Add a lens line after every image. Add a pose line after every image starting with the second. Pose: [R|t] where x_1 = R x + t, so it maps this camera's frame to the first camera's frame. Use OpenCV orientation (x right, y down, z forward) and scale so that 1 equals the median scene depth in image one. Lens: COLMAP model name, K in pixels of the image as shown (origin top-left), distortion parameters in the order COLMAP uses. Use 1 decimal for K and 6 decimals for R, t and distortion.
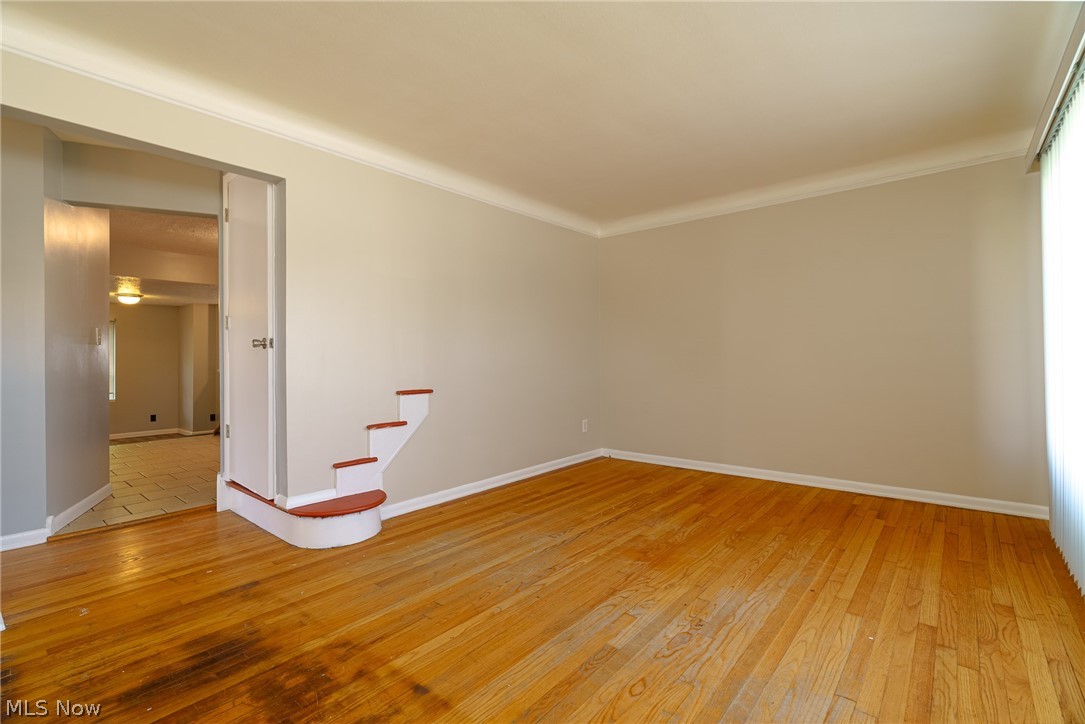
lens RADIAL K [[505.6, 0, 545.2], [0, 505.6, 357.4], [0, 0, 1]] dist [0.002536, 0.000486]
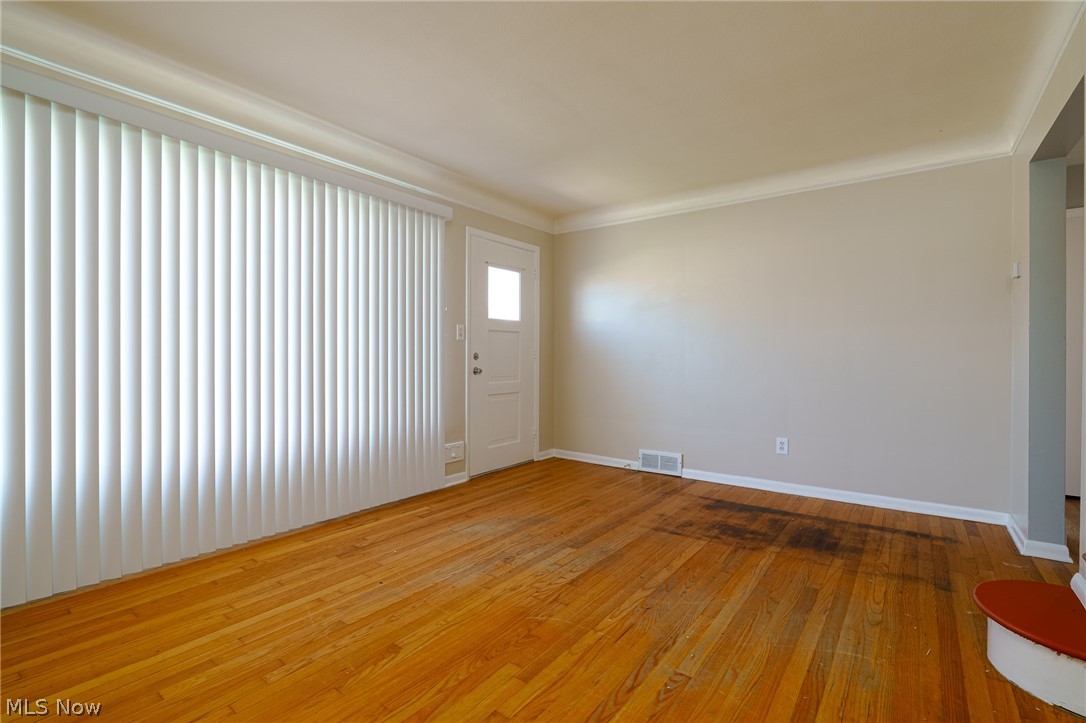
lens RADIAL K [[506.1, 0, 540.6], [0, 506.1, 358.3], [0, 0, 1]] dist [0.002536, 0.000486]
pose [[-0.996930, 0.007918, -0.077891, 0.302539], [0.007353, 0.999945, 0.007534, -0.002739], [0.077947, 0.006938, -0.996933, 2.211141]]
